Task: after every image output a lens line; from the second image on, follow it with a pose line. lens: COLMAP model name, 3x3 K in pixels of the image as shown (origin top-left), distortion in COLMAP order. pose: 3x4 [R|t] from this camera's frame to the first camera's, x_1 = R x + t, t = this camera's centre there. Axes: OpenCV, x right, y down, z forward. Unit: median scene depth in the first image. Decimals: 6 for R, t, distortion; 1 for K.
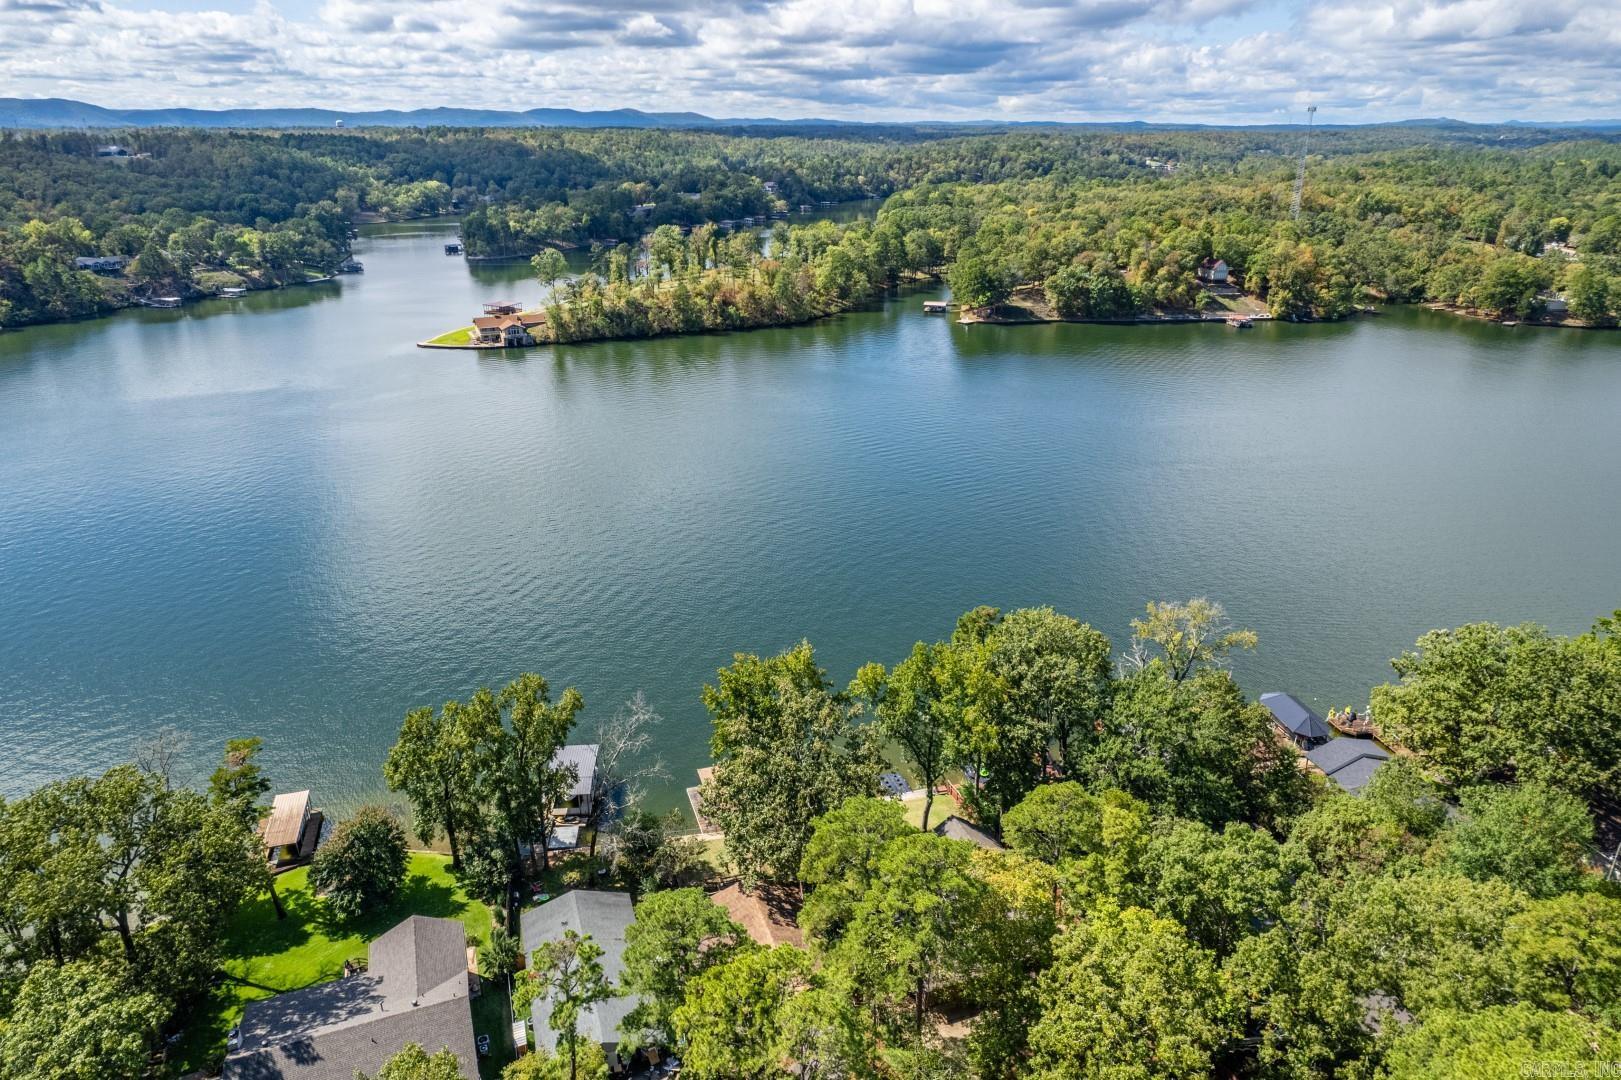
lens RADIAL K [[1035.4, 0, 810.5], [0, 1035.4, 540.0], [0, 0, 1]] dist [-0.077370, 0.085720]
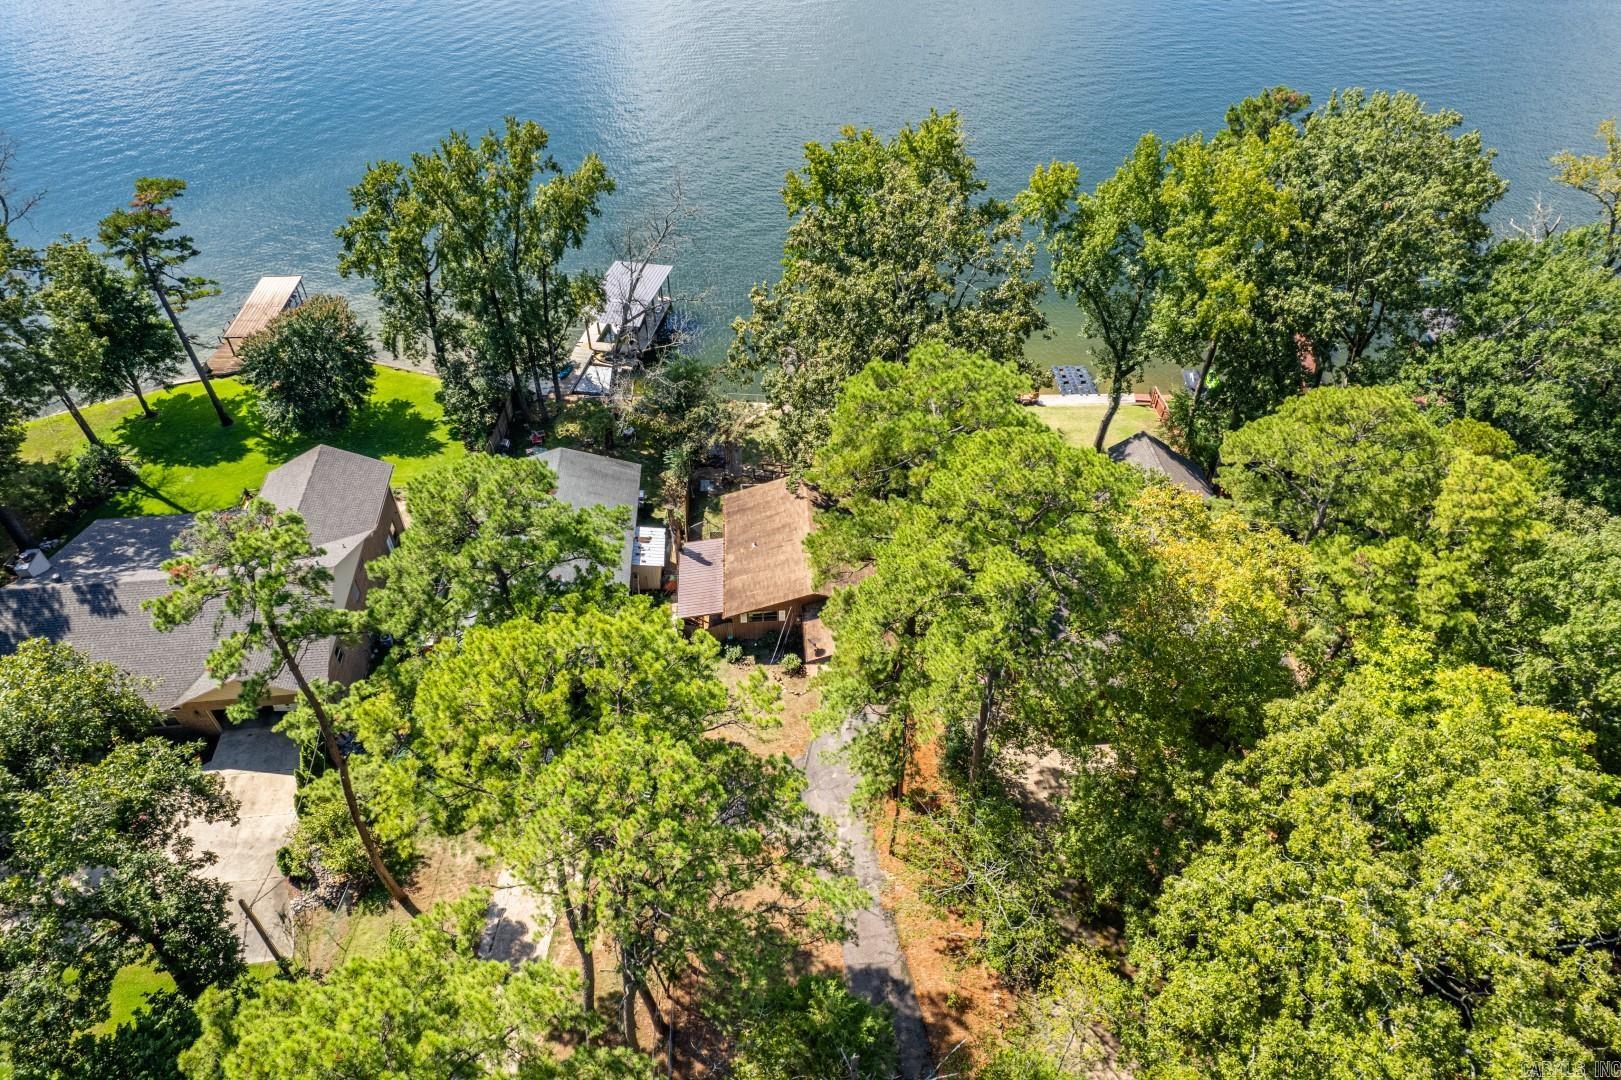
lens RADIAL K [[1035.4, 0, 810.5], [0, 1035.4, 540.0], [0, 0, 1]] dist [-0.077370, 0.085720]
pose [[0.965355, 0.180279, -0.188651, 0.077527], [-0.097706, 0.920103, 0.379295, 0.119569], [0.241957, -0.347722, 0.905840, 0.391333]]
